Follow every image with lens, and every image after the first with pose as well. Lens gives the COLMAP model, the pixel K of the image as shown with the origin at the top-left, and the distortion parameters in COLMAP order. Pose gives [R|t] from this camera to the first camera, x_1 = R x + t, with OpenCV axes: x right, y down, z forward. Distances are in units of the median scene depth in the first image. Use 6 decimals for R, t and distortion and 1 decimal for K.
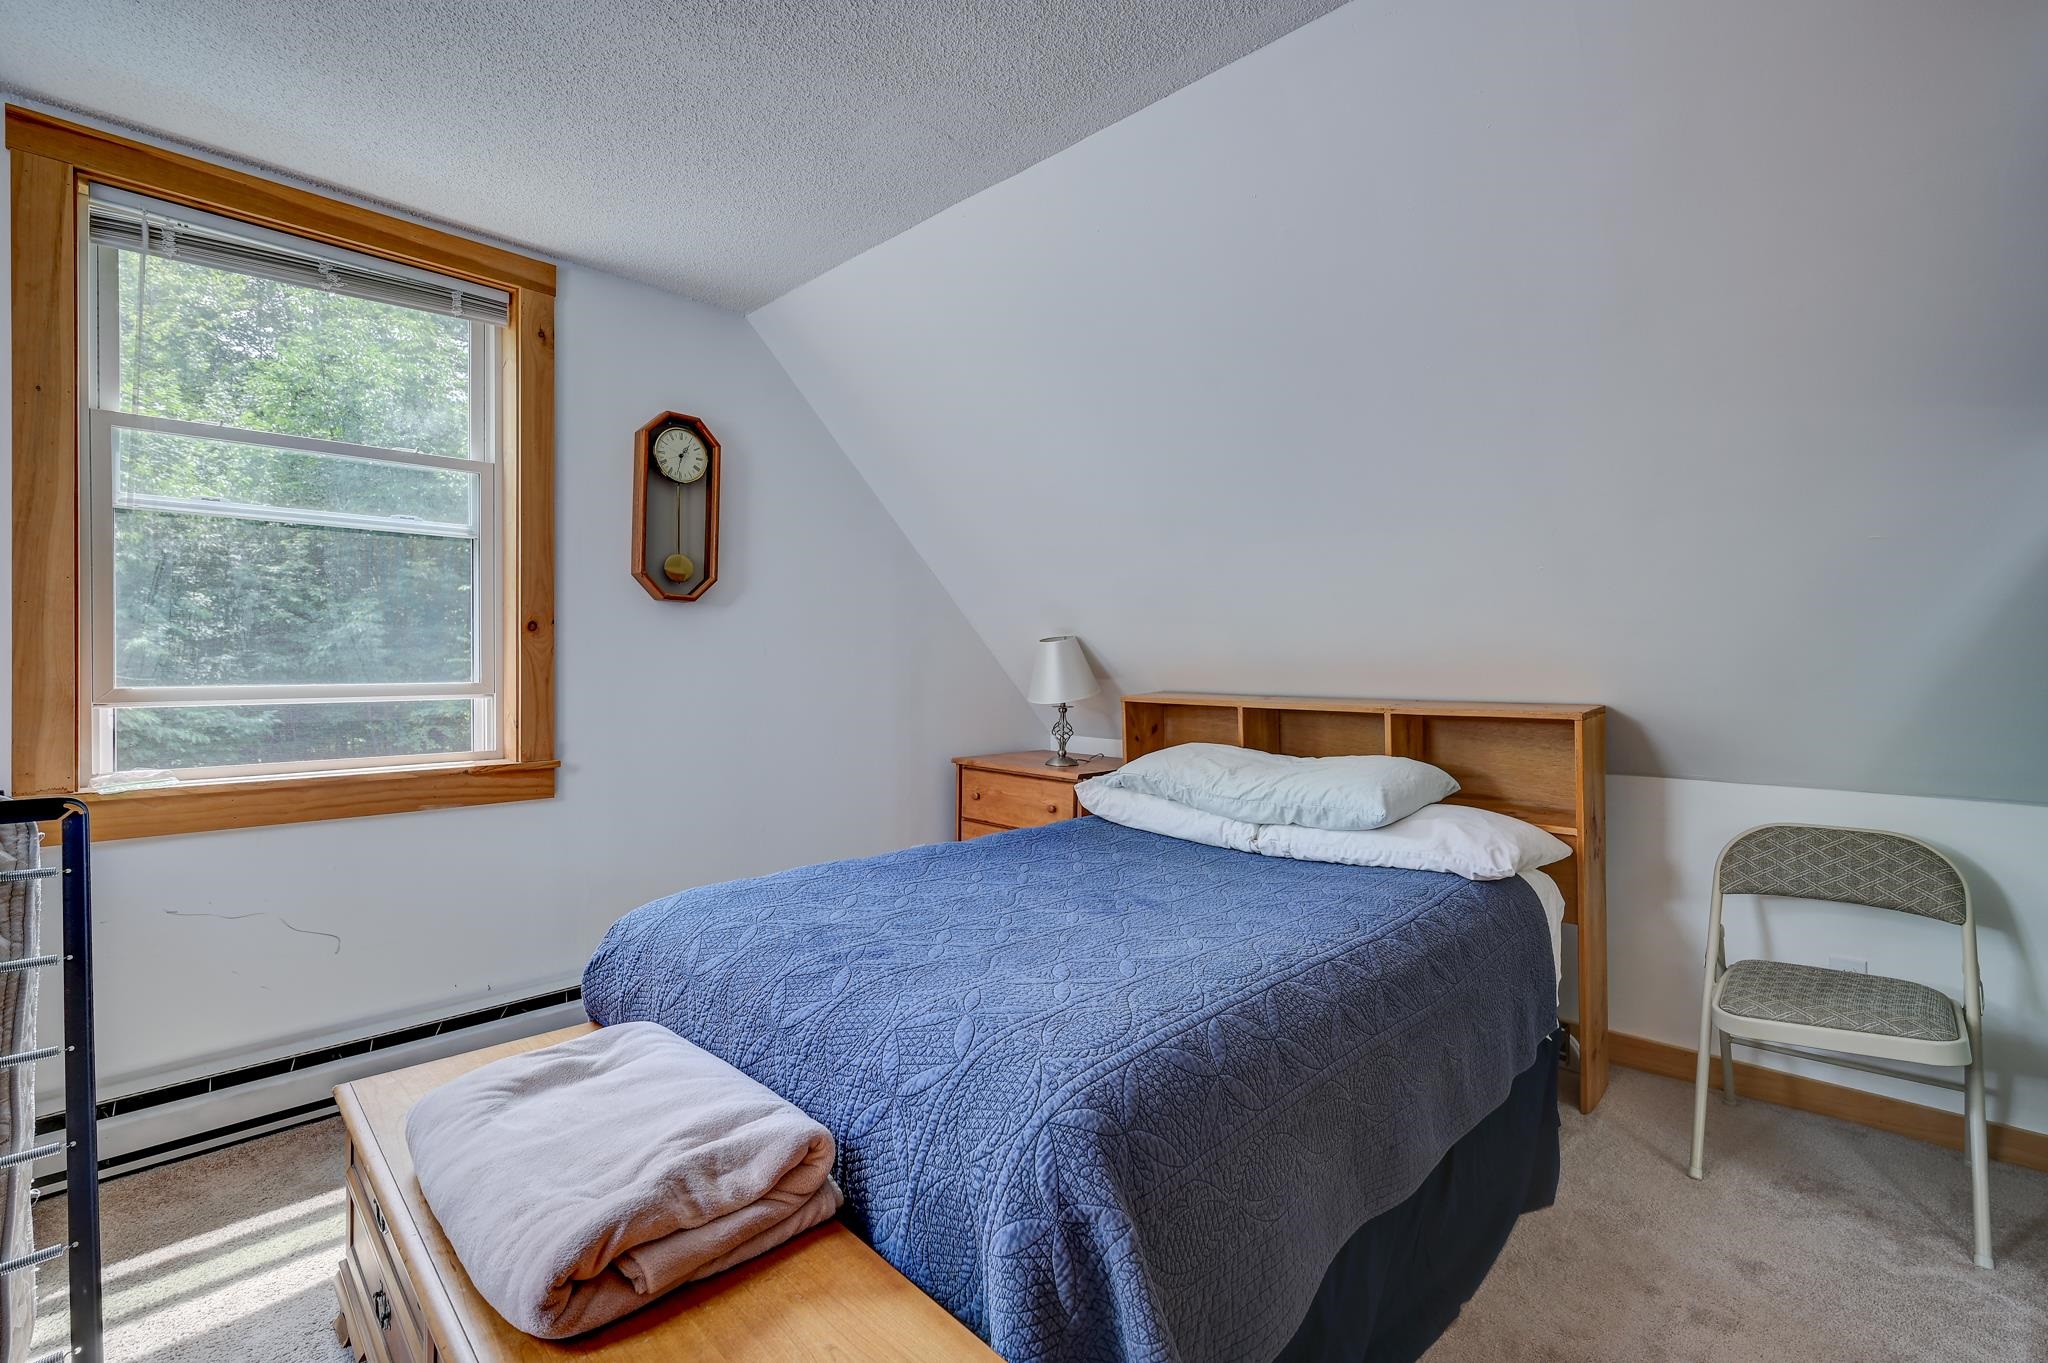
lens RADIAL K [[911.4, 0, 1033.4], [0, 911.4, 672.1], [0, 0, 1]] dist [-0.001216, 0.000165]
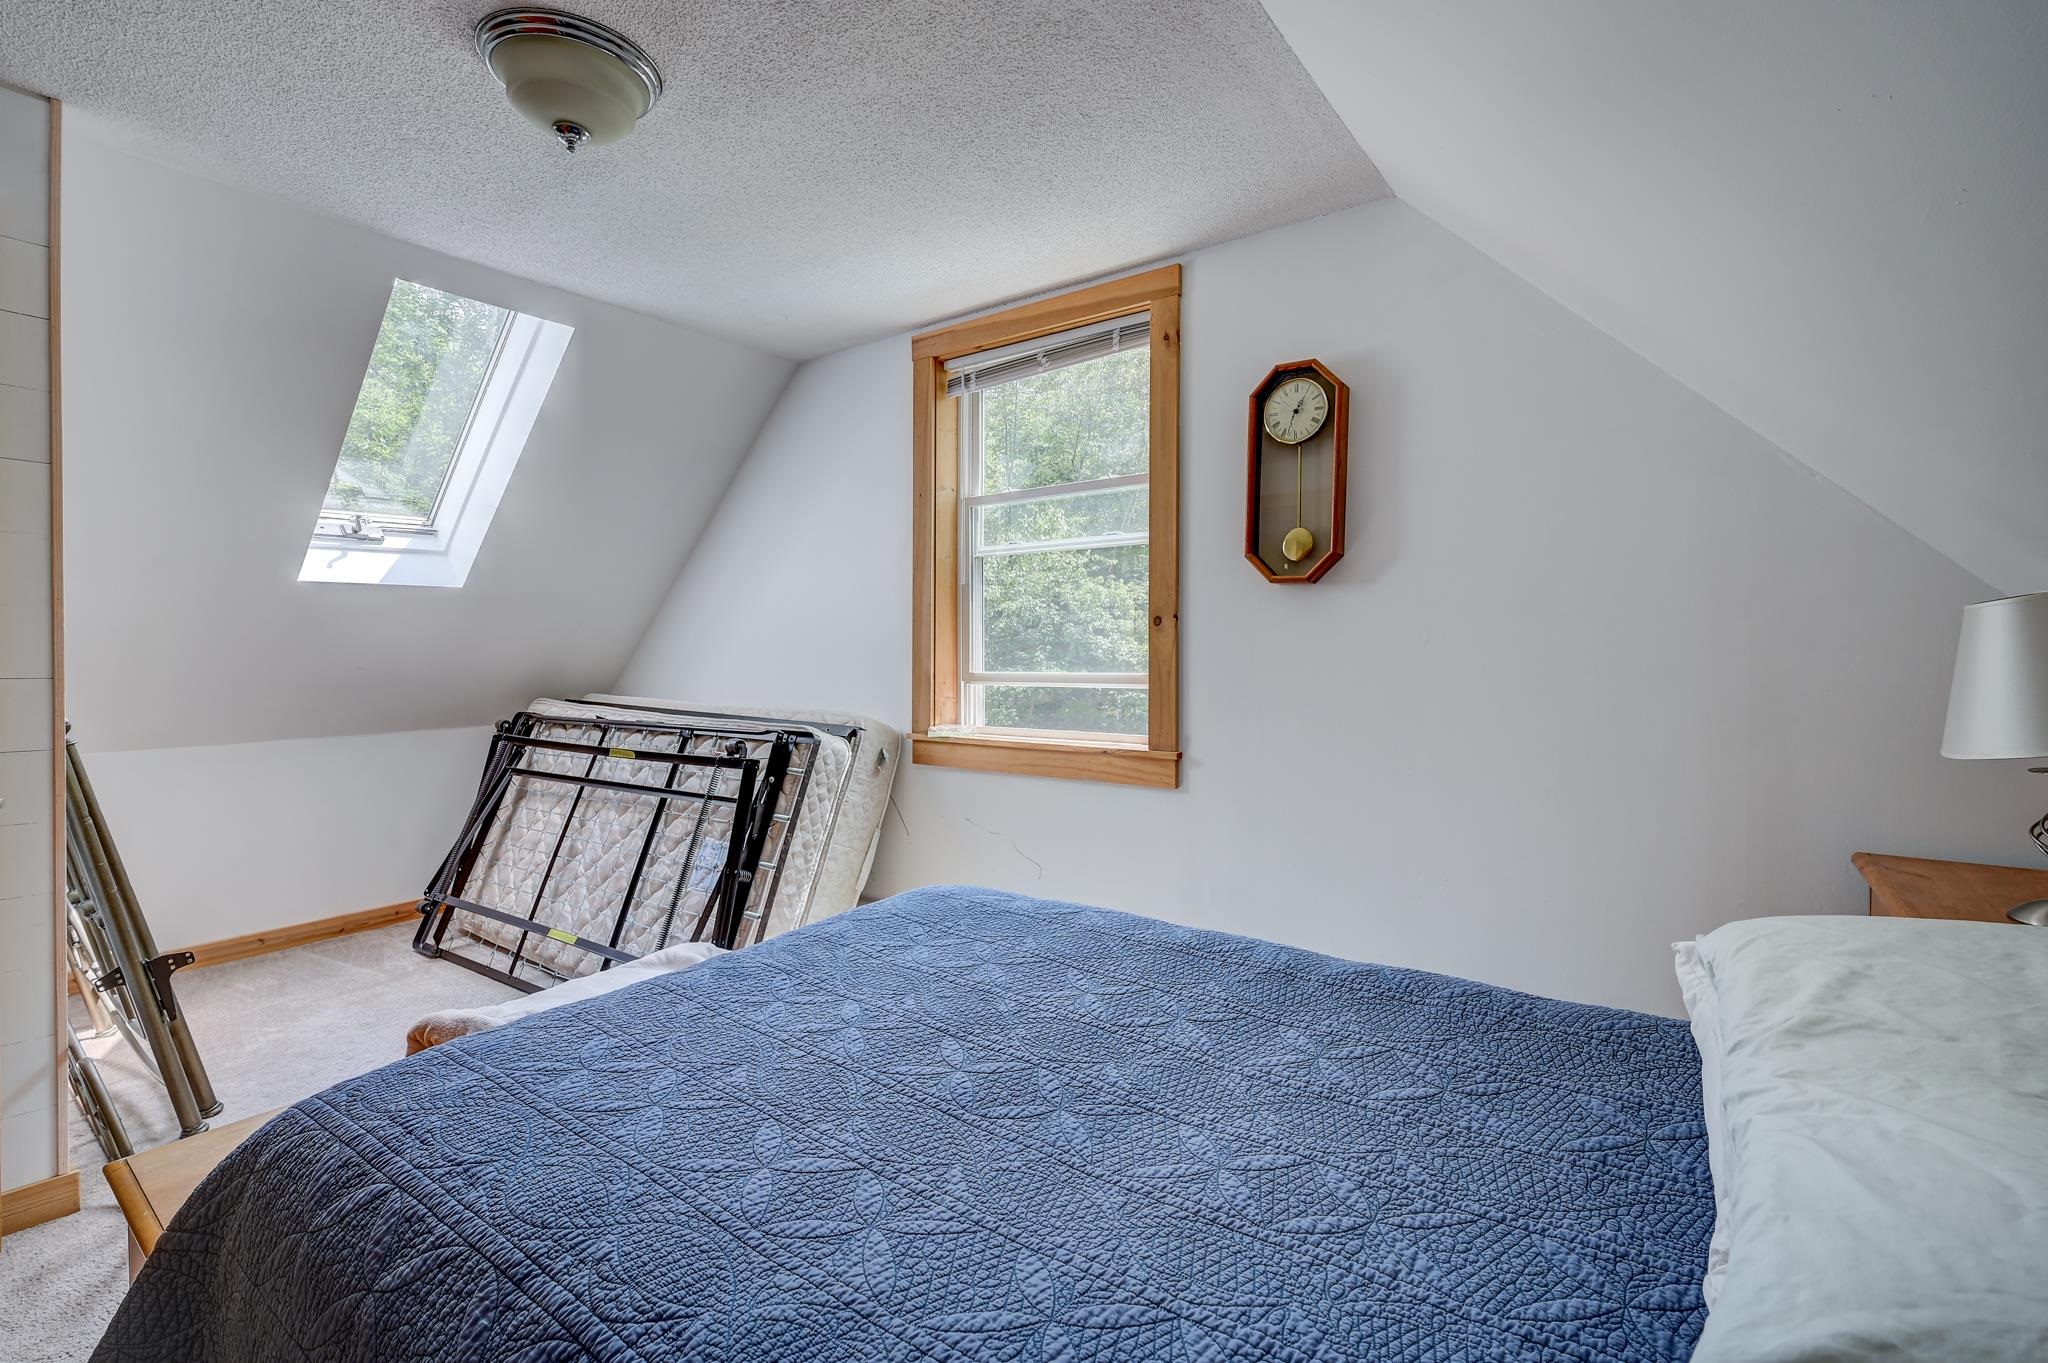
lens RADIAL K [[916.3, 0, 1033.7], [0, 916.3, 656.3], [0, 0, 1]] dist [0.003915, 0.000386]
pose [[0.138887, 0.007549, -0.990279, 0.467360], [-0.003271, 0.999969, 0.007164, -0.016901], [0.990303, 0.002244, 0.138908, 0.706447]]
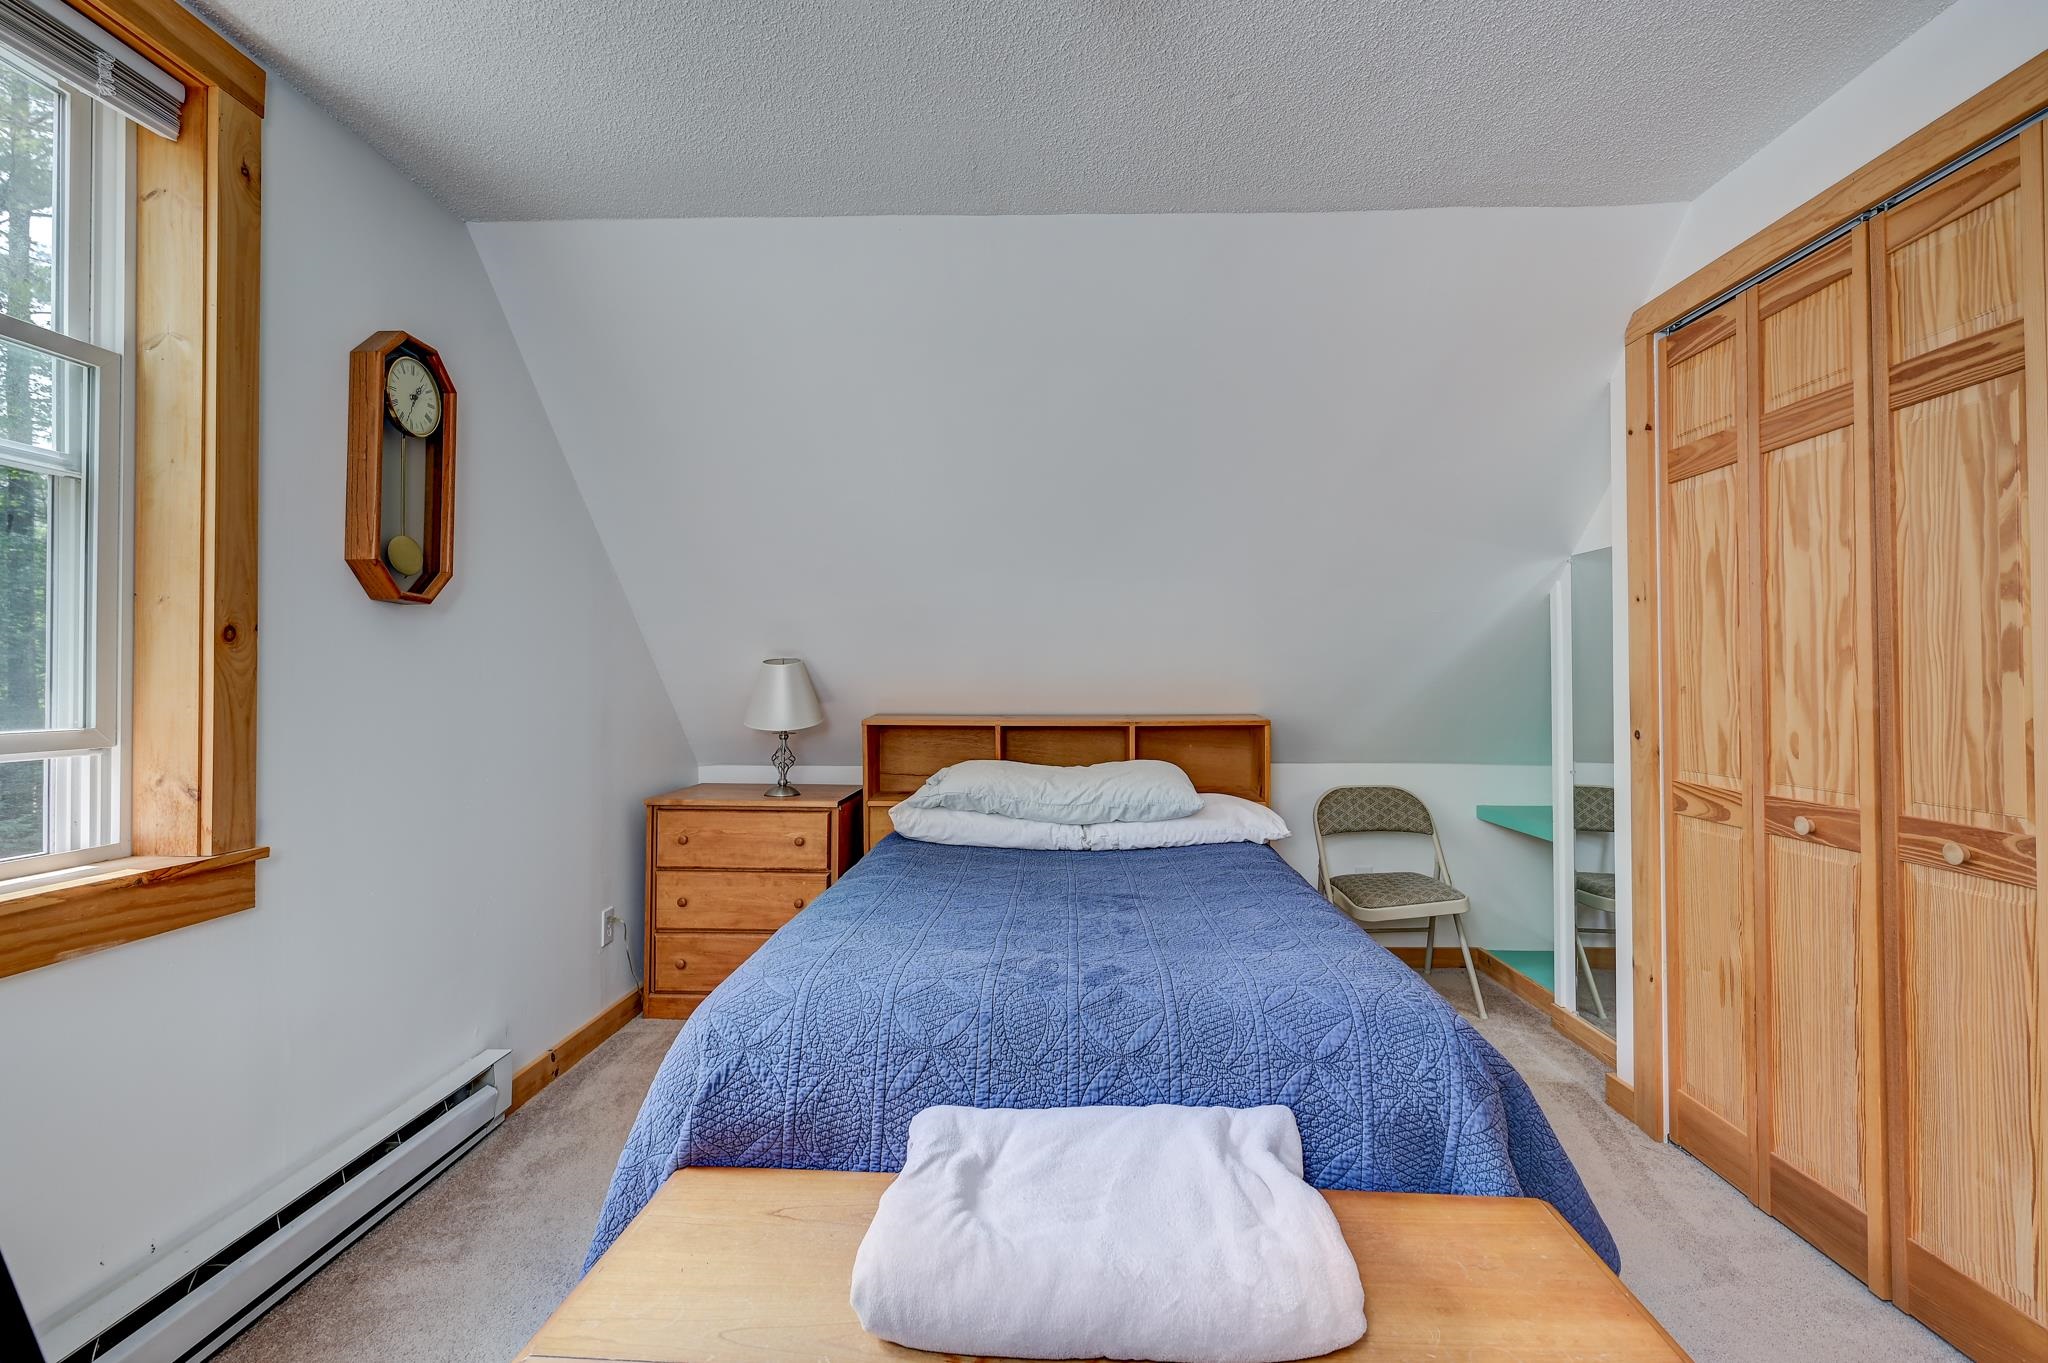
lens RADIAL K [[911.4, 0, 1033.4], [0, 911.4, 672.1], [0, 0, 1]] dist [-0.001216, 0.000165]
pose [[0.735658, 0.005048, 0.677334, -0.561971], [0.010151, 0.999778, -0.018477, -0.007146], [-0.677277, 0.020468, 0.735443, 0.174065]]
